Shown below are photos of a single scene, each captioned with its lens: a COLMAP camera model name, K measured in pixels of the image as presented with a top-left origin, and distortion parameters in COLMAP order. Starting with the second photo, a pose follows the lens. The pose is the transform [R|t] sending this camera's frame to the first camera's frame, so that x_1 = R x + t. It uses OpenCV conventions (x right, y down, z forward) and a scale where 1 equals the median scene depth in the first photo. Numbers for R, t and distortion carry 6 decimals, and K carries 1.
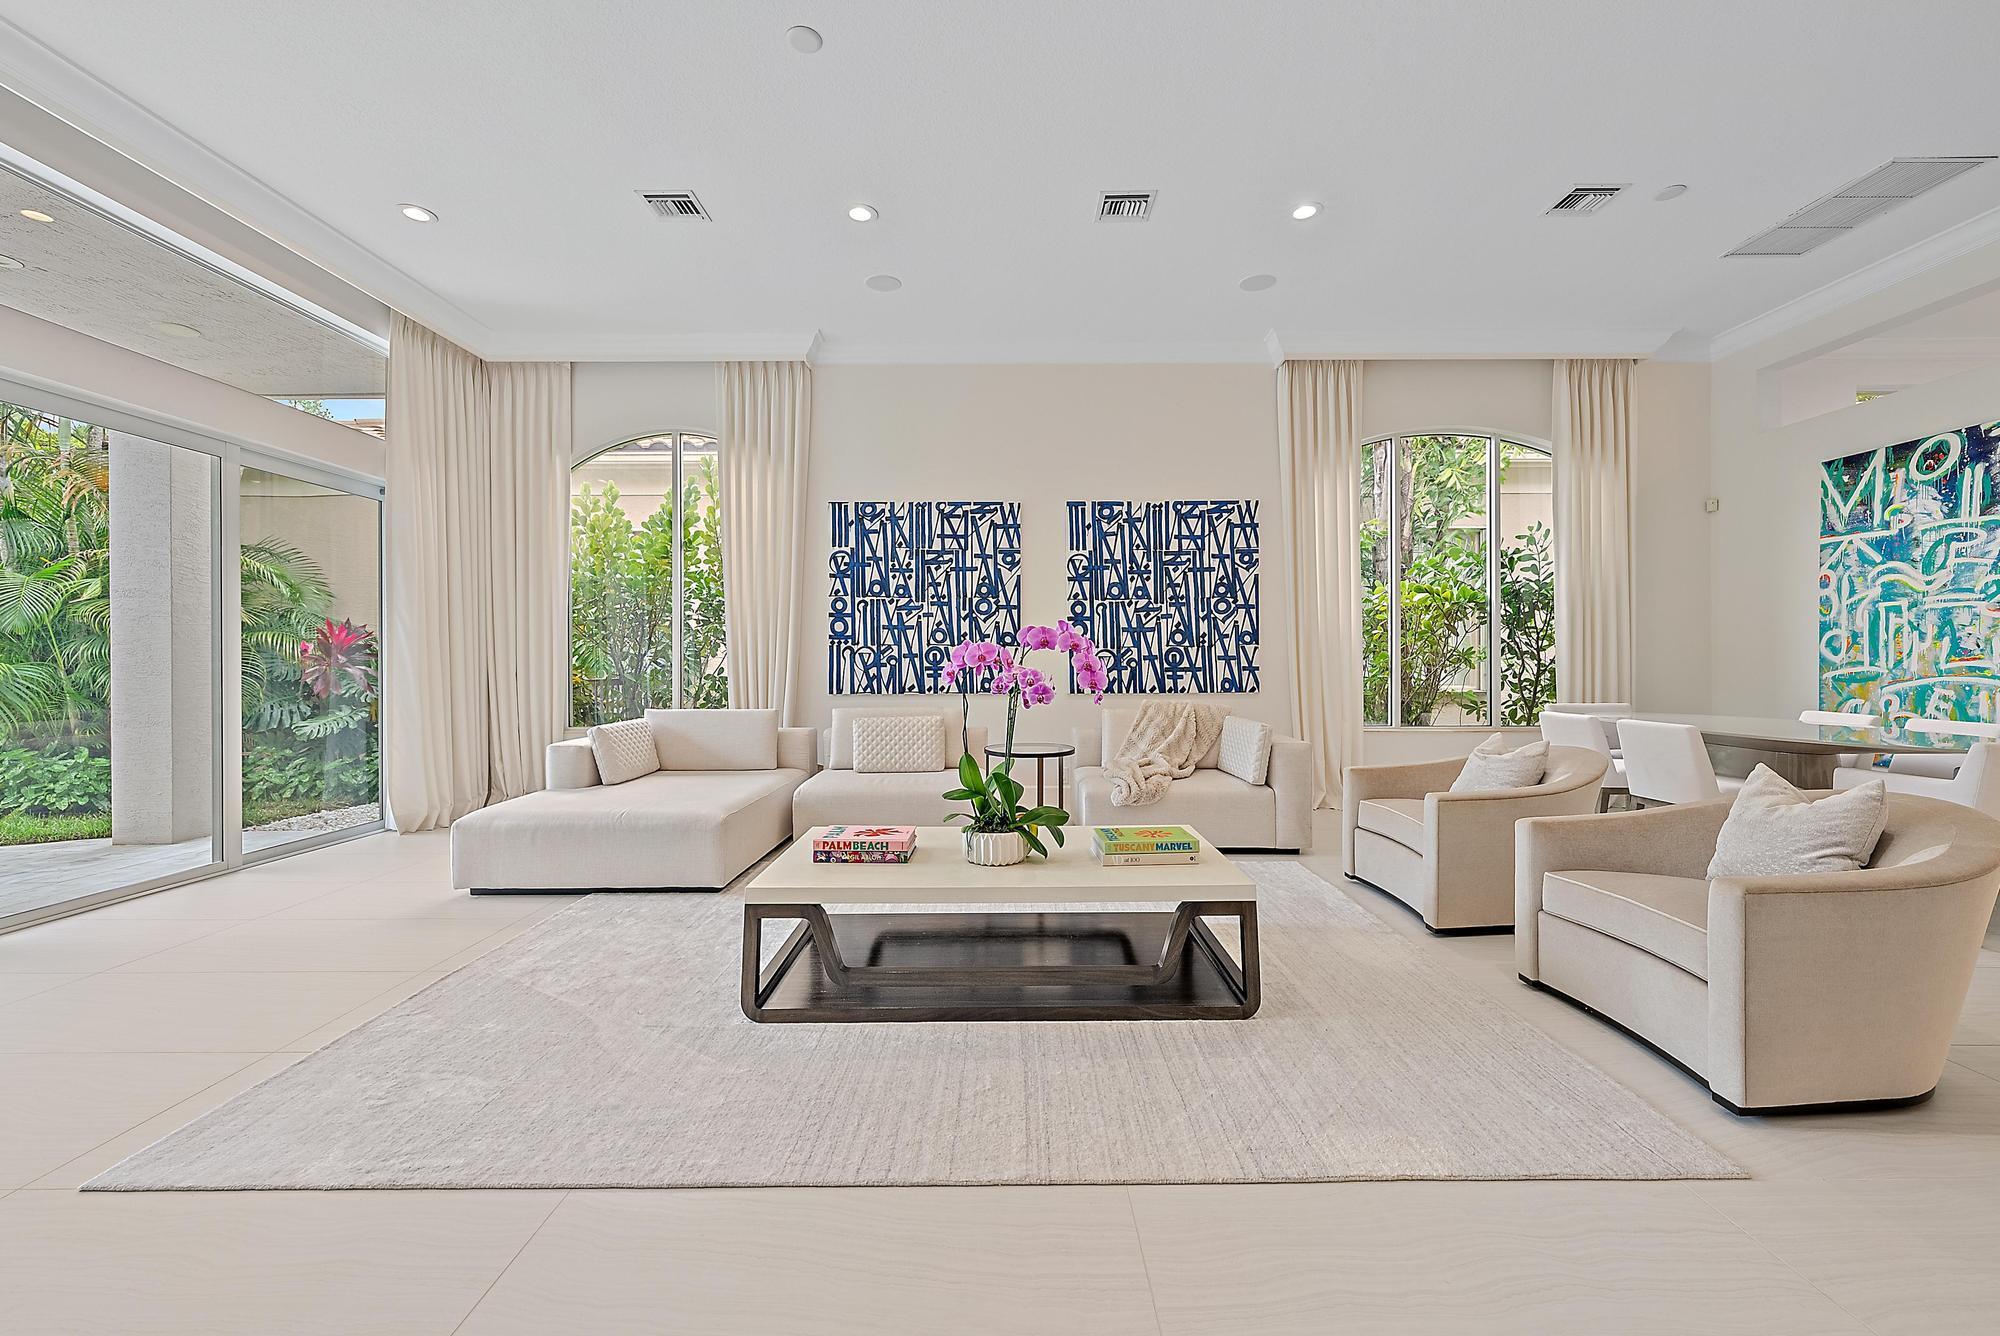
lens RADIAL K [[785.4, 0, 1000.5], [0, 785.4, 662.6], [0, 0, 1]] dist [-0.002460, 0.000573]
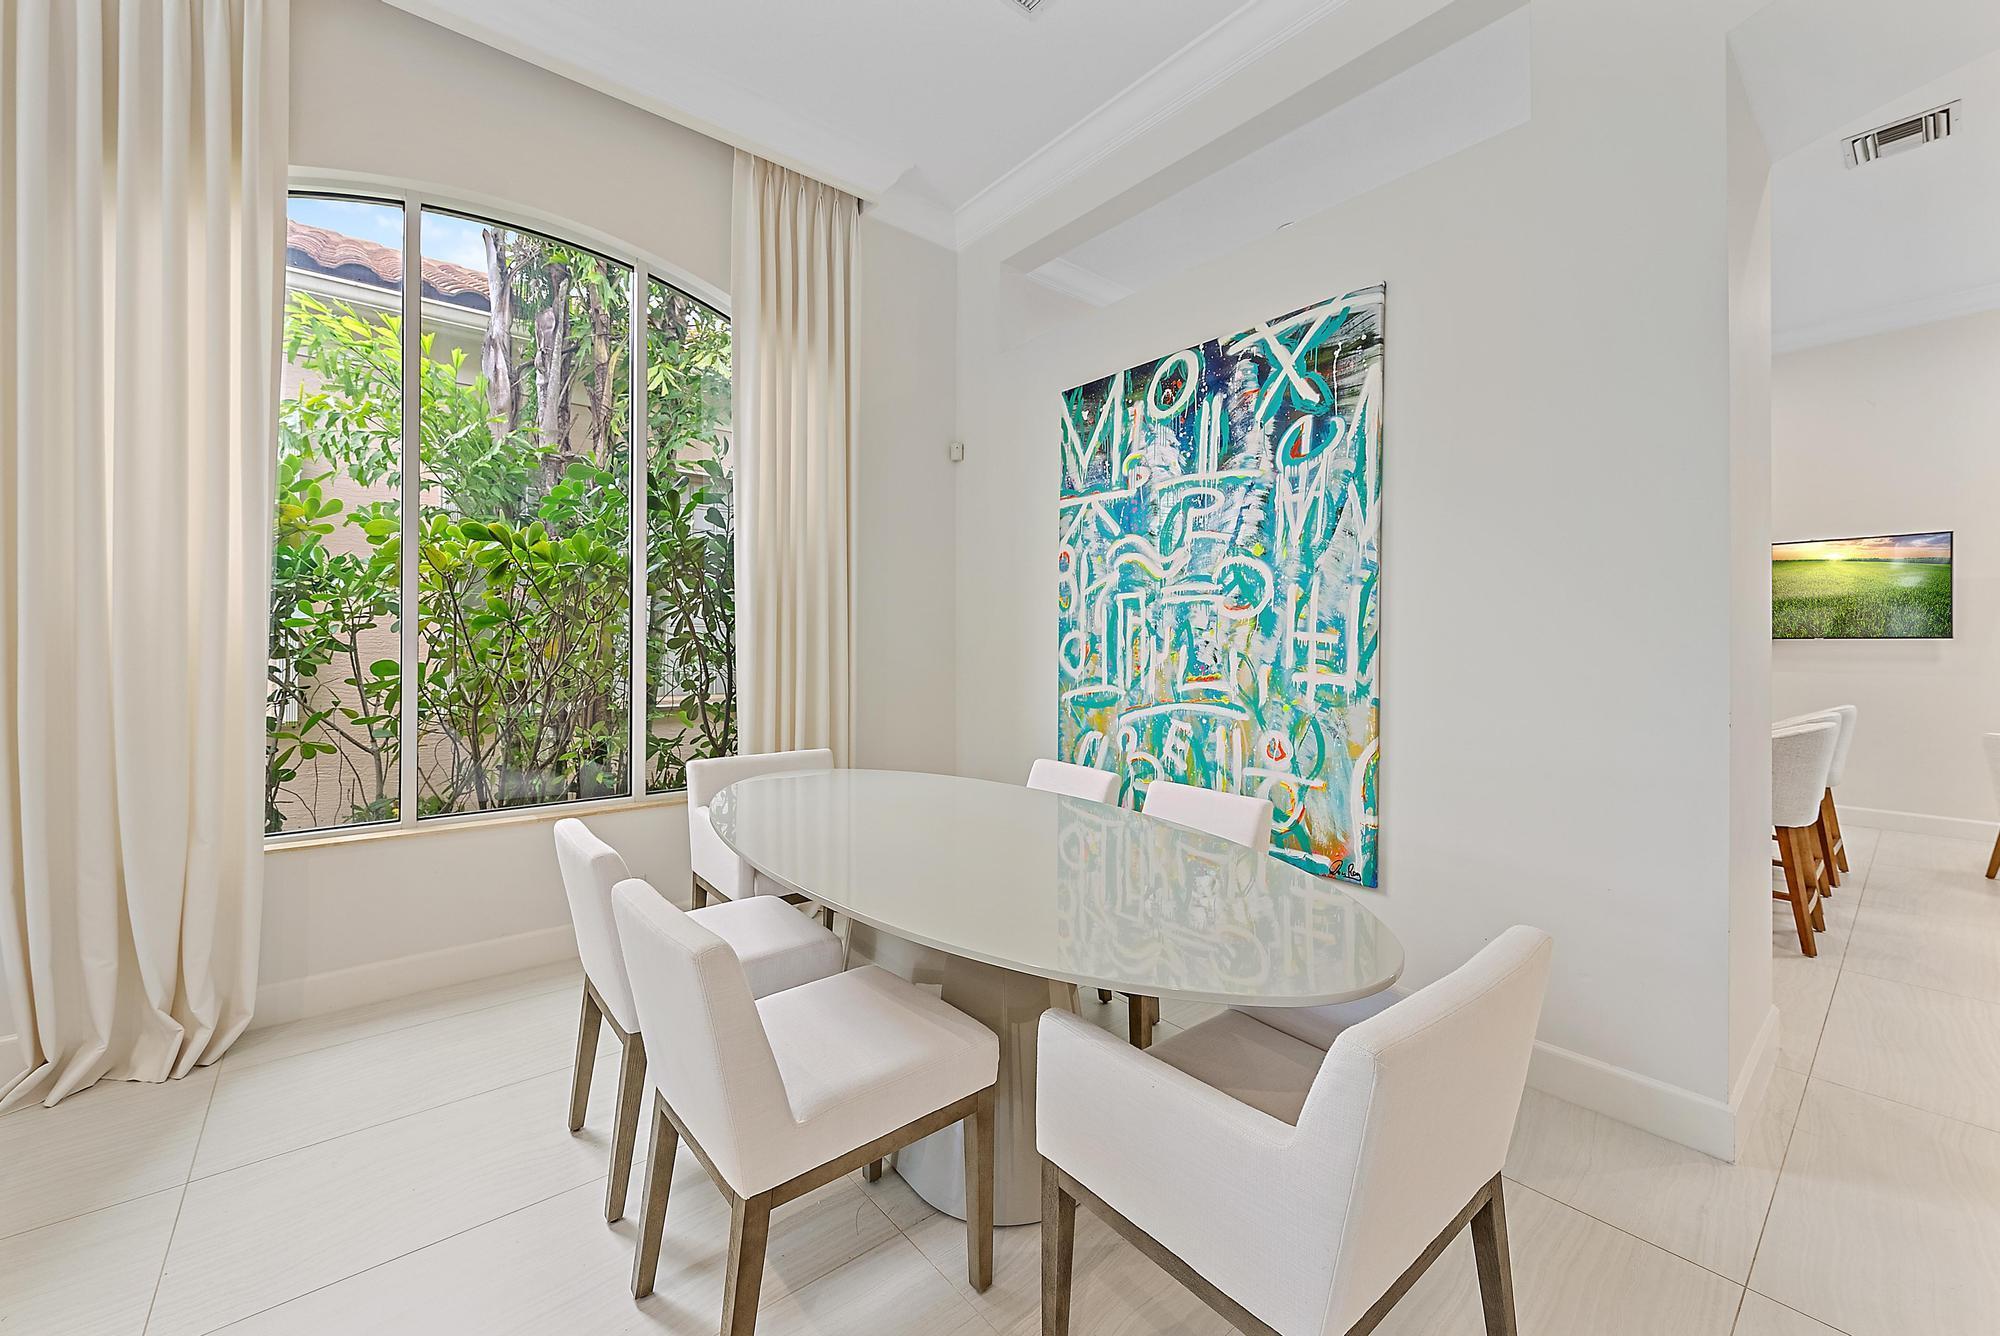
lens RADIAL K [[785.4, 0, 995.2], [0, 785.4, 653.8], [0, 0, 1]] dist [-0.002460, 0.000573]
pose [[0.764867, -0.001595, 0.644187, 0.602143], [-0.002192, 0.999985, 0.005079, -0.027089], [-0.644185, -0.005297, 0.764852, 0.548057]]
